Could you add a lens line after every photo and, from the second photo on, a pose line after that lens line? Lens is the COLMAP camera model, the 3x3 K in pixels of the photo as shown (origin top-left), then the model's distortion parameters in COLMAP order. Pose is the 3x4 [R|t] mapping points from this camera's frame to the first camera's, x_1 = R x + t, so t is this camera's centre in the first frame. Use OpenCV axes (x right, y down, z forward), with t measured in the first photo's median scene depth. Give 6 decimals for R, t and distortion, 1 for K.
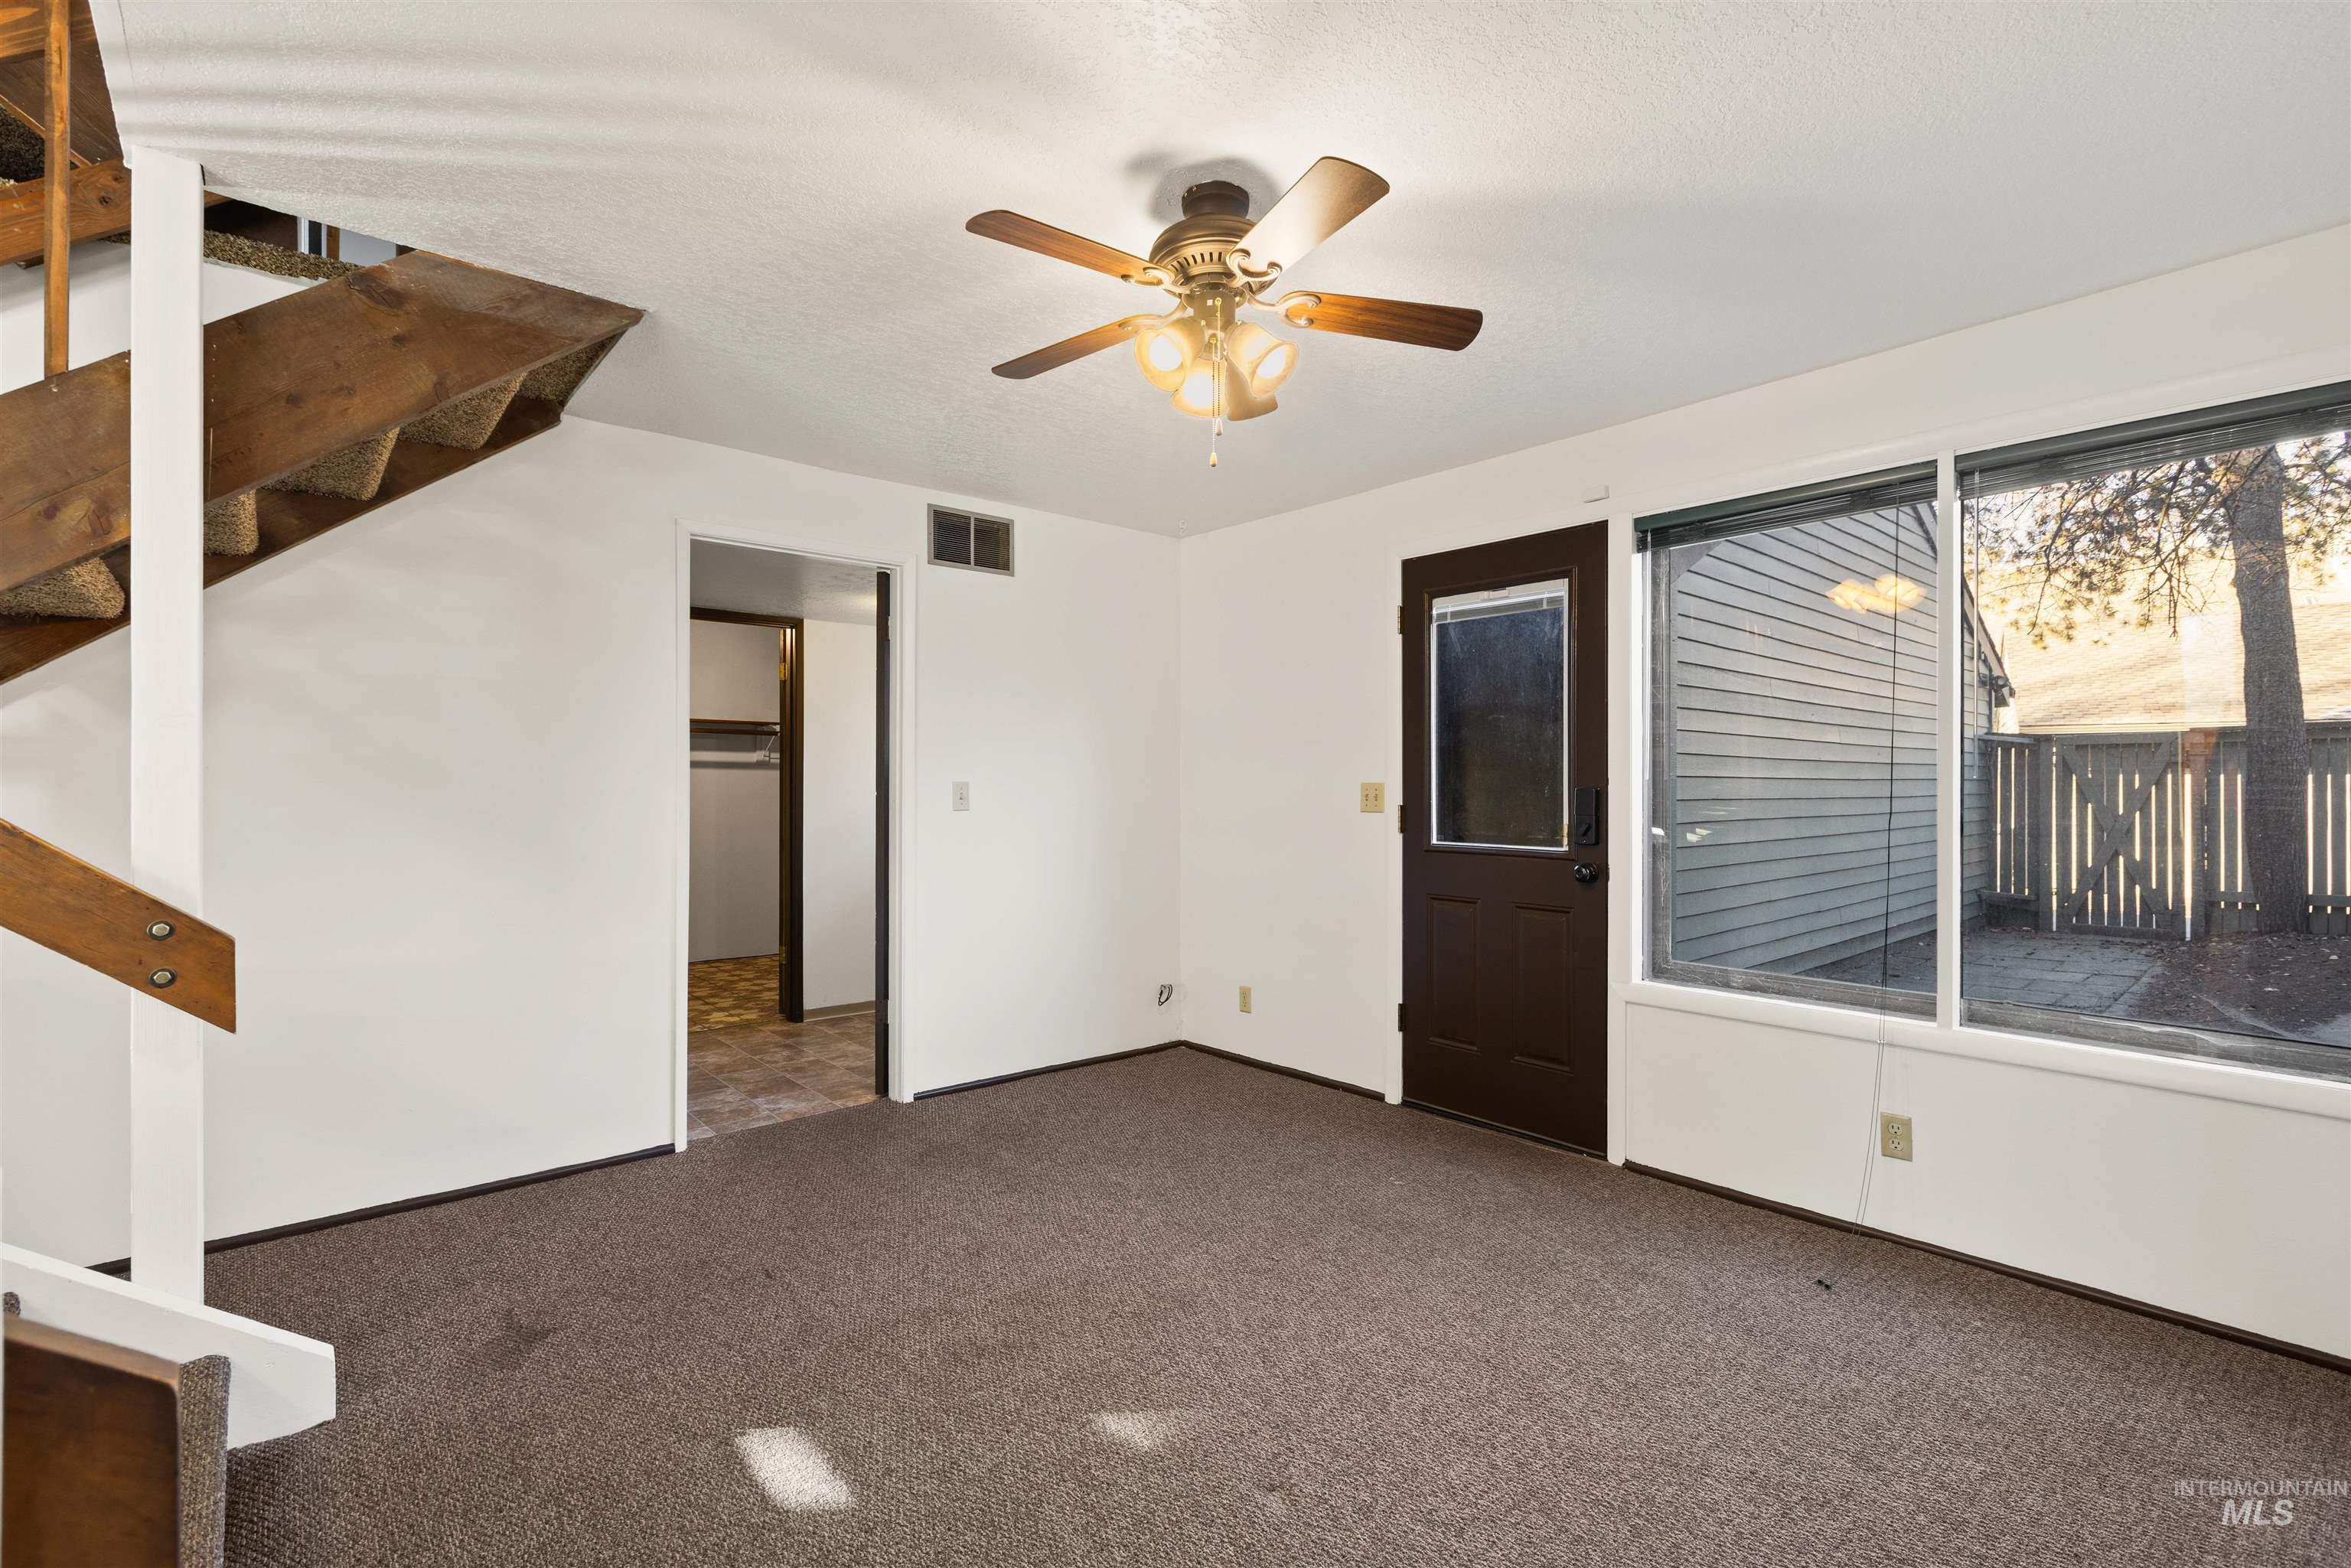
lens RADIAL K [[1074.5, 0, 1170.3], [0, 1074.5, 790.1], [0, 0, 1]] dist [0.004314, -0.002314]
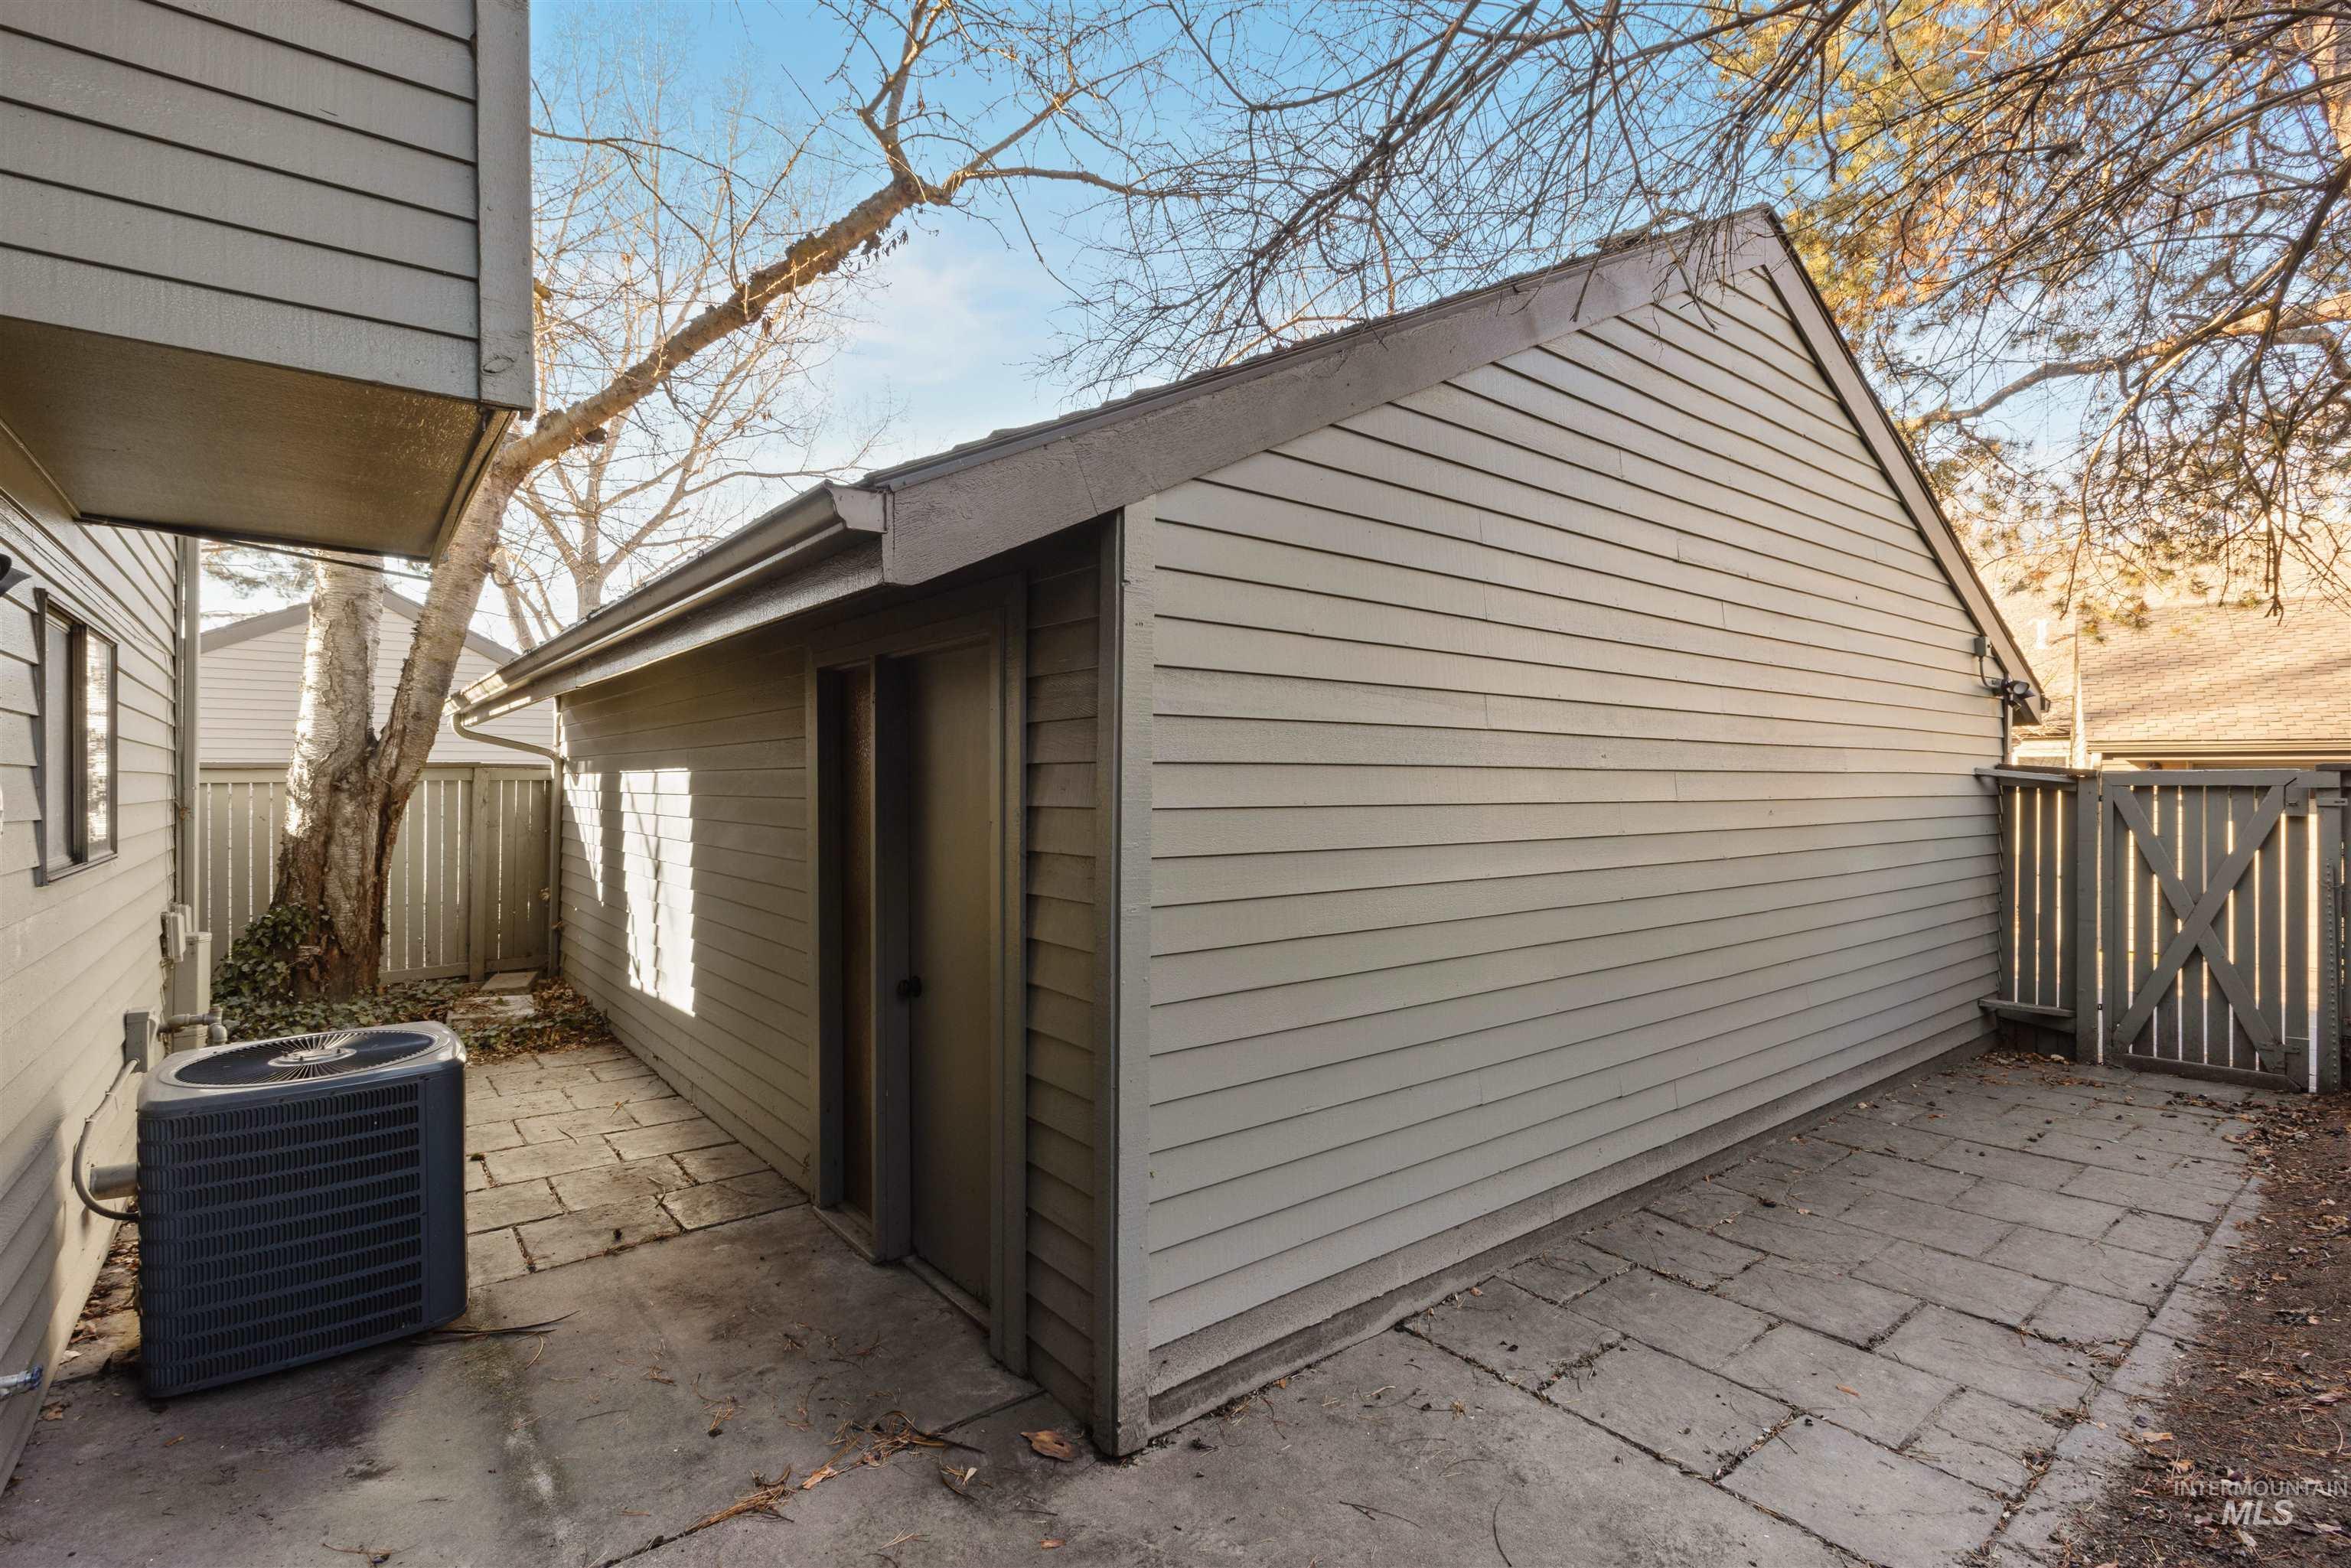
lens RADIAL K [[1074.5, 0, 1168.6], [0, 1074.5, 772.5], [0, 0, 1]] dist [0.004314, -0.002314]
pose [[0.997838, 0.010098, -0.064947, 0.261319], [-0.010587, 0.999918, -0.007191, -0.035470], [0.064869, 0.007863, 0.997863, 0.269254]]
